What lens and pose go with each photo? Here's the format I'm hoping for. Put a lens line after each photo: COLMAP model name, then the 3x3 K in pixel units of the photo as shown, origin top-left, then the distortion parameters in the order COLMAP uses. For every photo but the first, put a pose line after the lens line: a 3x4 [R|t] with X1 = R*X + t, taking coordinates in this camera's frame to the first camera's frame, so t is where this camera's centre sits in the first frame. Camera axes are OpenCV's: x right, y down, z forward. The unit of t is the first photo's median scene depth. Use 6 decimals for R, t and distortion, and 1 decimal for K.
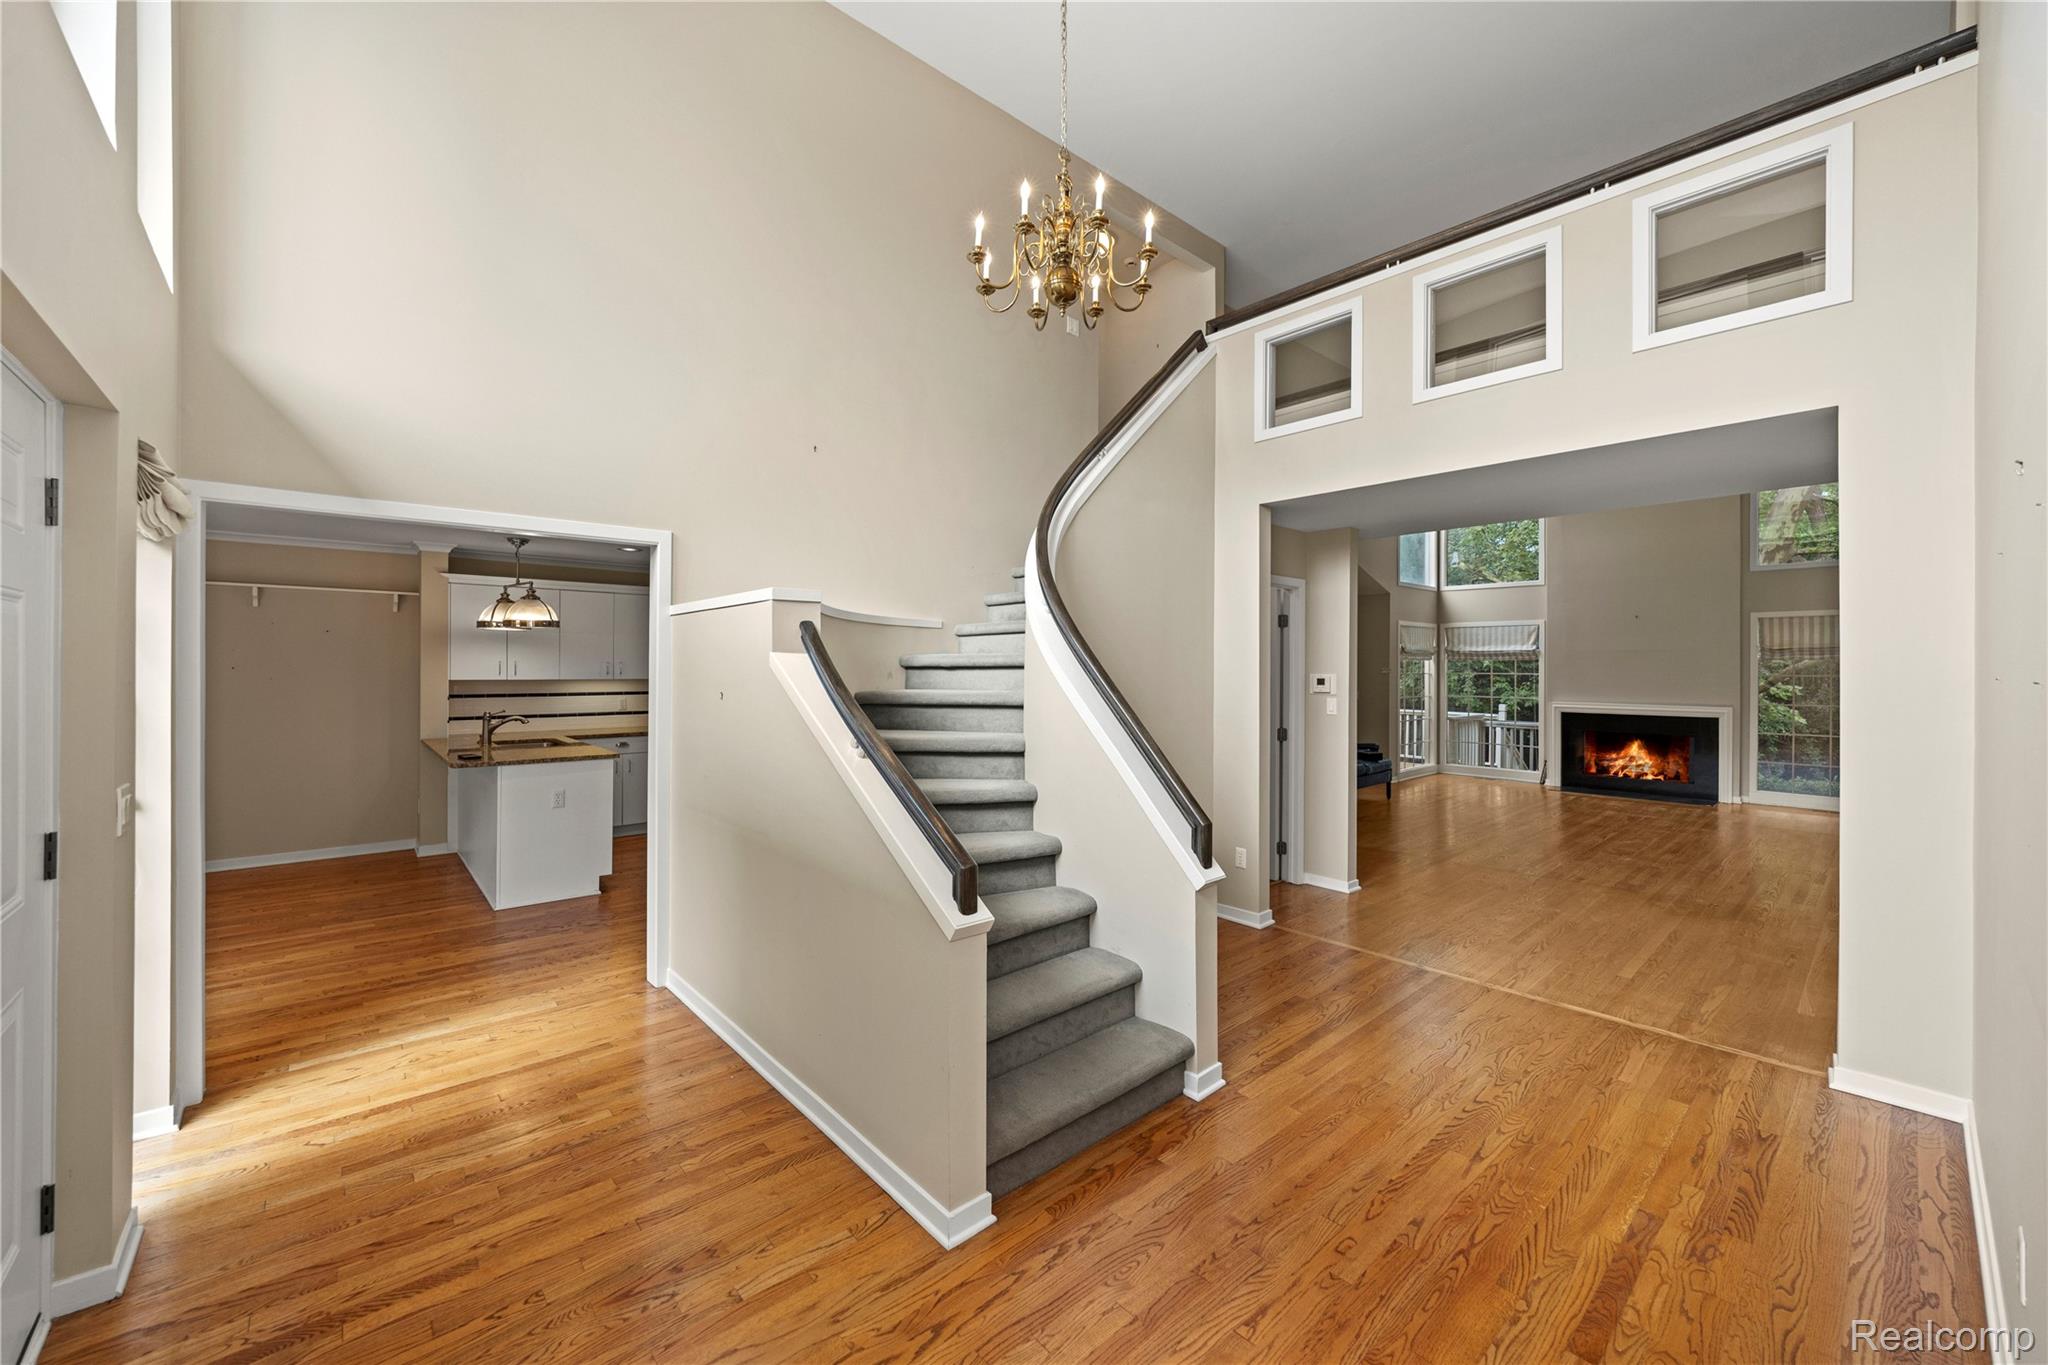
lens RADIAL K [[802.9, 0, 1017.1], [0, 802.9, 668.7], [0, 0, 1]] dist [0.001651, 0.000119]
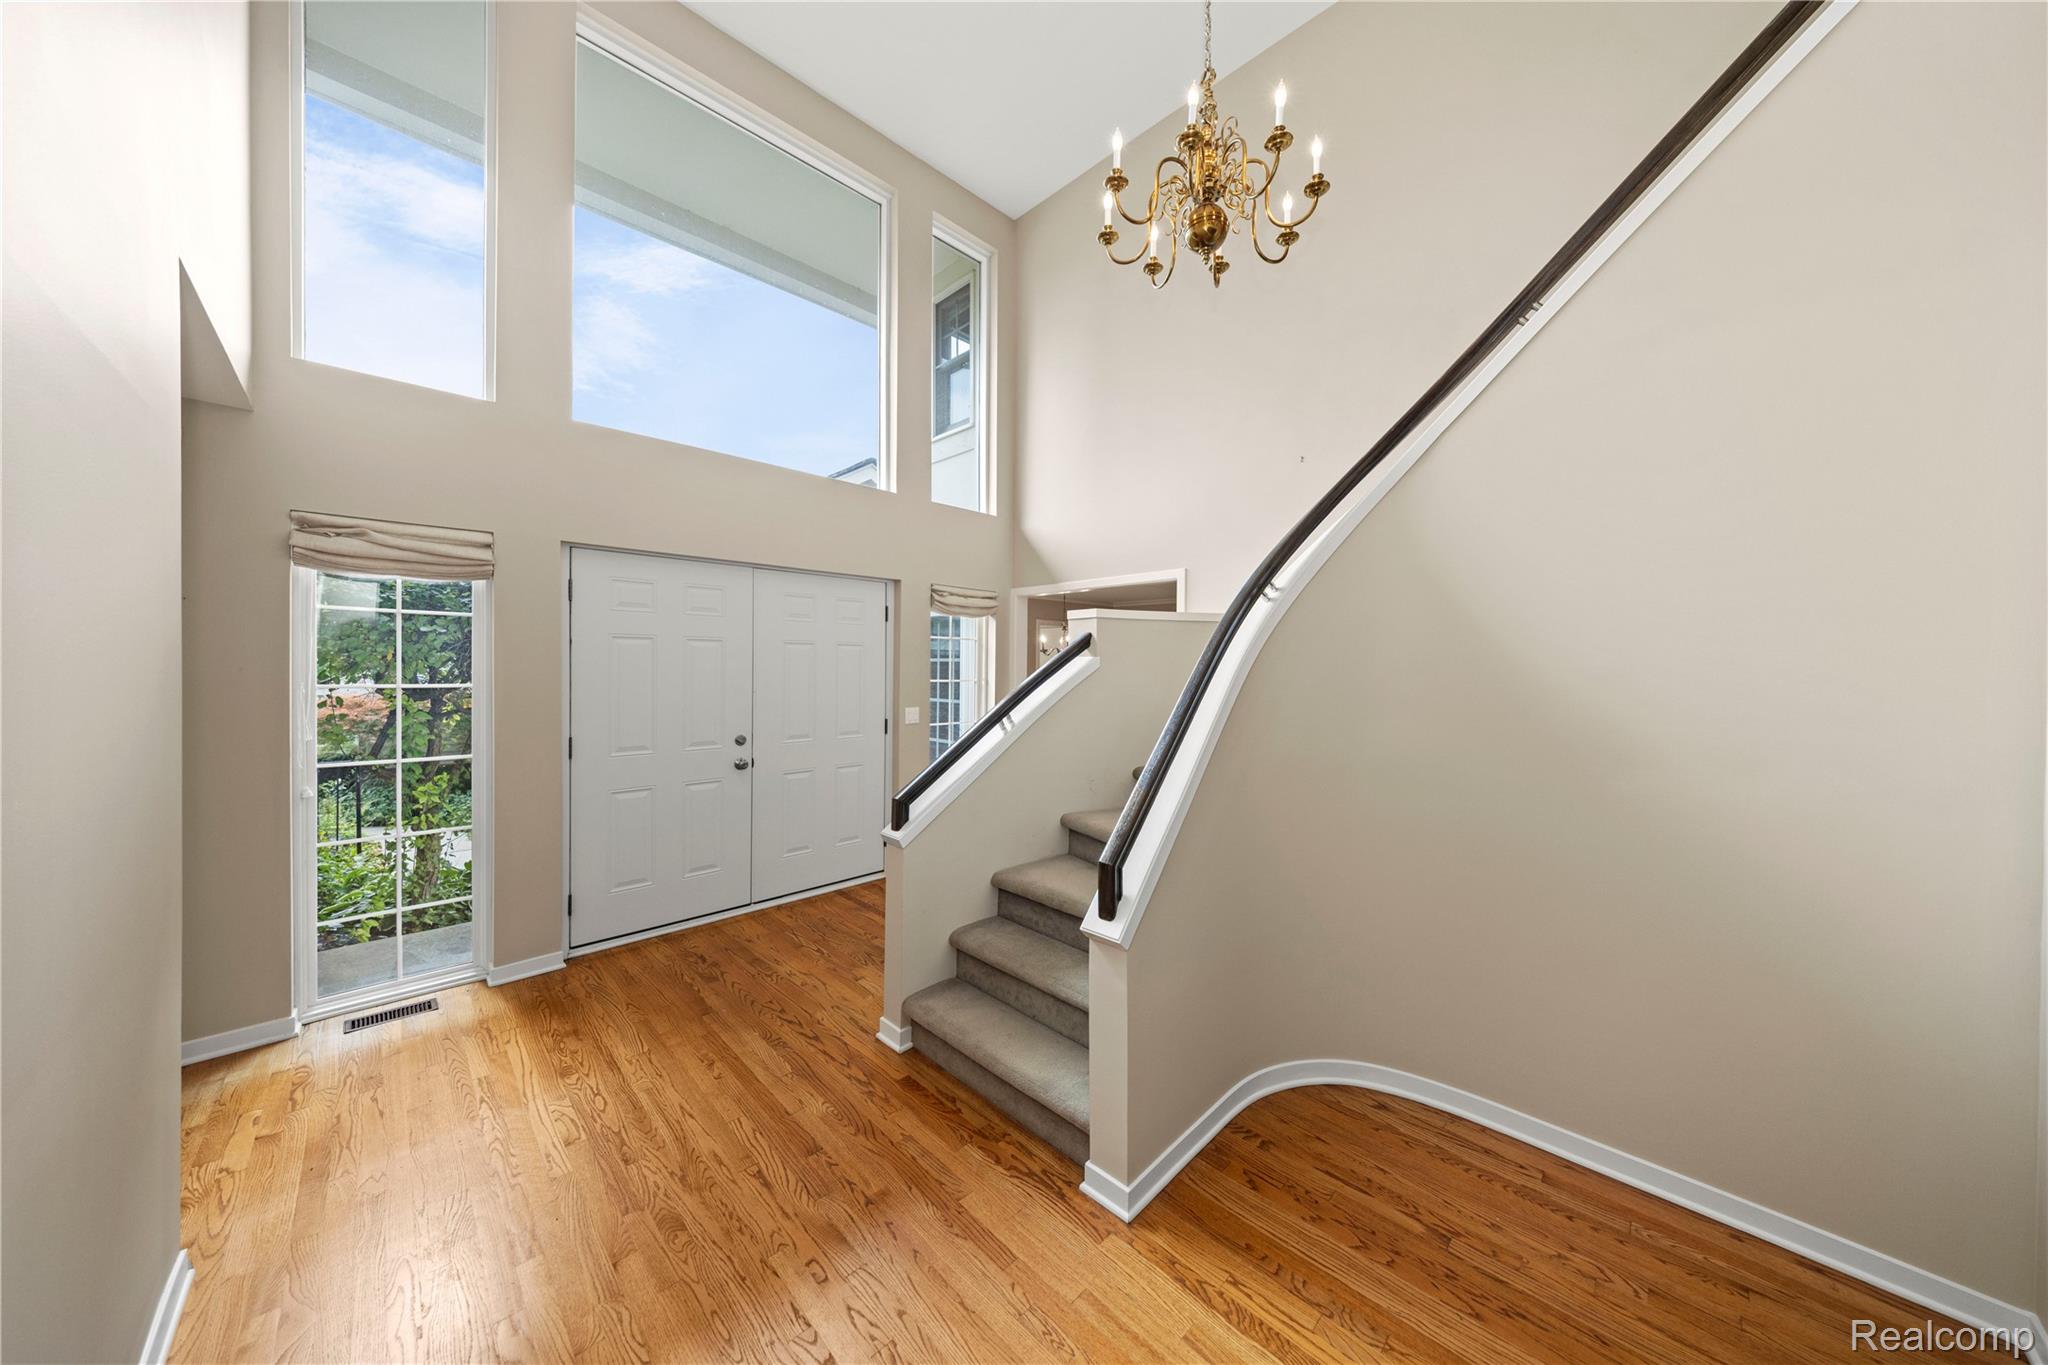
lens RADIAL K [[660.6, 0, 1019.1], [0, 660.6, 673.1], [0, 0, 1]] dist [0.000490, 0.000012]
pose [[0.050946, 0.008294, -0.998667, 1.241810], [-0.009834, 0.999921, 0.007803, 0.000689], [0.998653, 0.009423, 0.051024, 1.236946]]
